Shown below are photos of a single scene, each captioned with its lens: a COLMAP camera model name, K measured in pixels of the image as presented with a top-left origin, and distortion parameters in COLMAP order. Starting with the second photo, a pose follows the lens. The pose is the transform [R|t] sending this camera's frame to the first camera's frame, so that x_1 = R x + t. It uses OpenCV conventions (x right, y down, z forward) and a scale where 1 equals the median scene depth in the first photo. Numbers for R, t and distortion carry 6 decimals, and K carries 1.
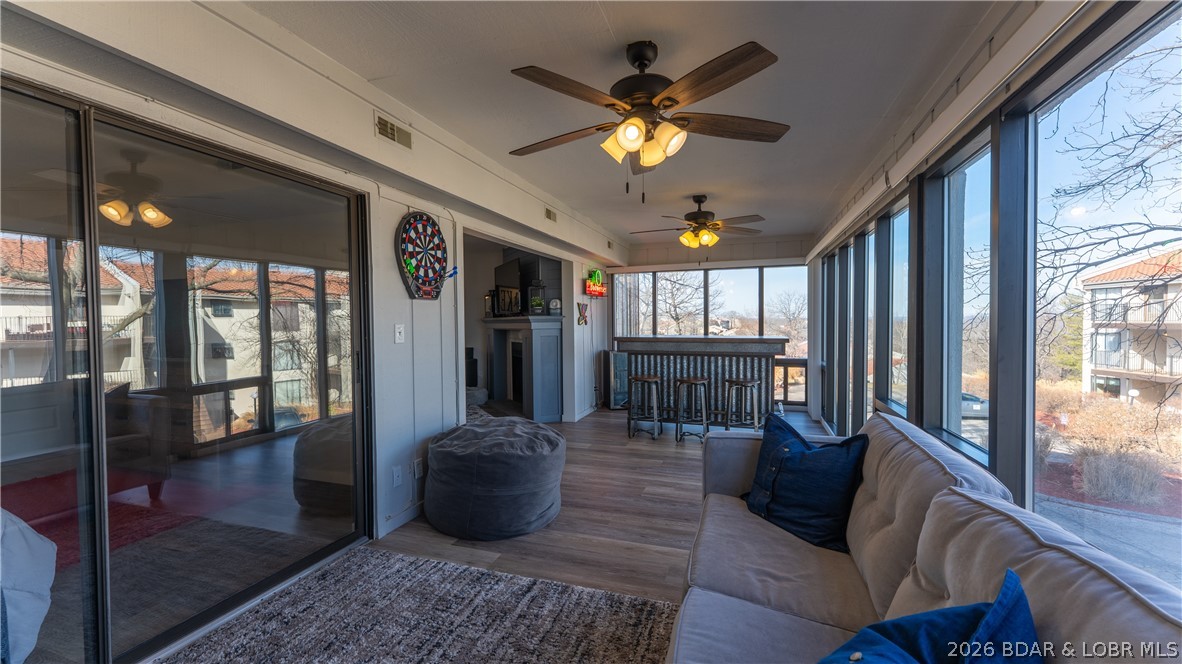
lens RADIAL K [[475.4, 0, 583.7], [0, 475.4, 334.0], [0, 0, 1]] dist [0.003181, 0.000160]
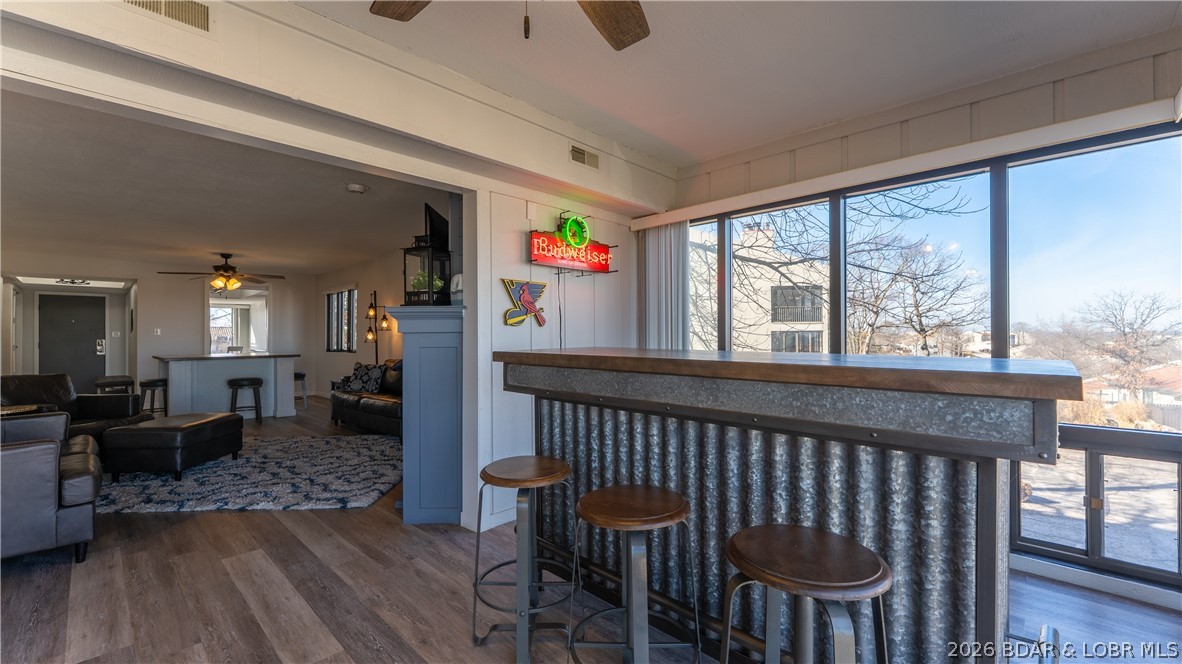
lens RADIAL K [[482.5, 0, 584.5], [0, 482.5, 334.4], [0, 0, 1]] dist [-0.000057, 0.000023]
pose [[0.907570, 0.004276, -0.419878, 0.303189], [-0.015716, 0.999593, -0.023792, 0.000582], [0.419606, 0.028192, 0.907269, 0.677096]]
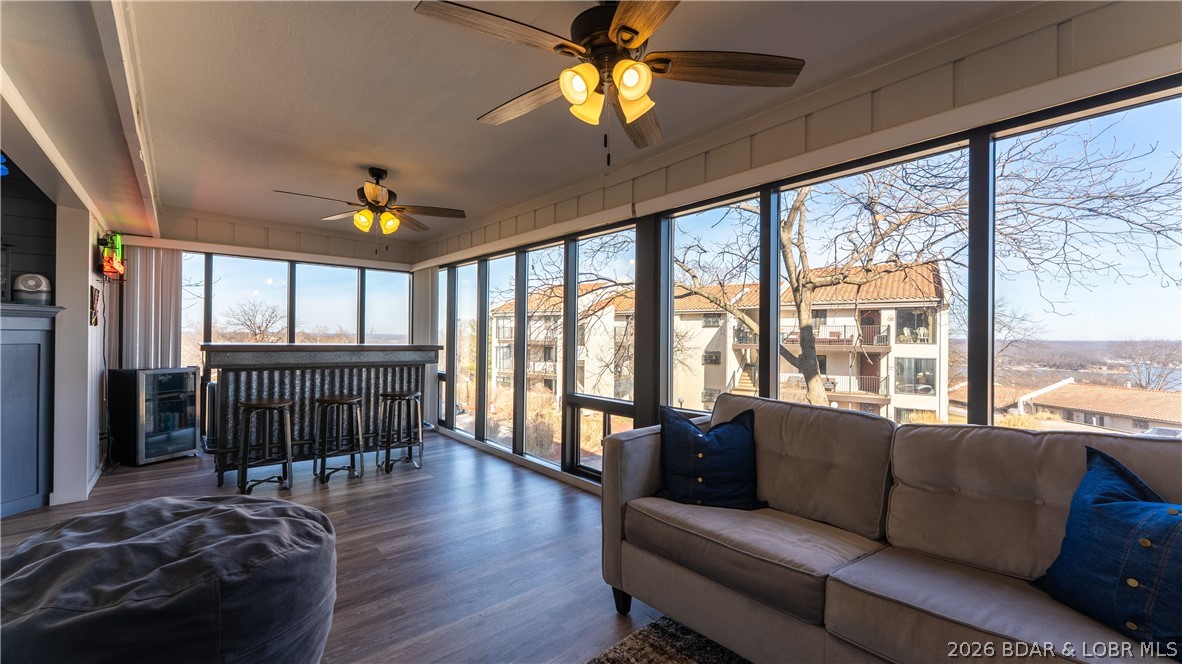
lens RADIAL K [[475.4, 0, 583.7], [0, 475.4, 334.0], [0, 0, 1]] dist [0.003181, 0.000160]
pose [[0.501338, 0.020704, 0.865004, -0.233423], [0.007837, 0.999564, -0.028467, 0.014143], [-0.865216, 0.021051, 0.500958, 0.242534]]
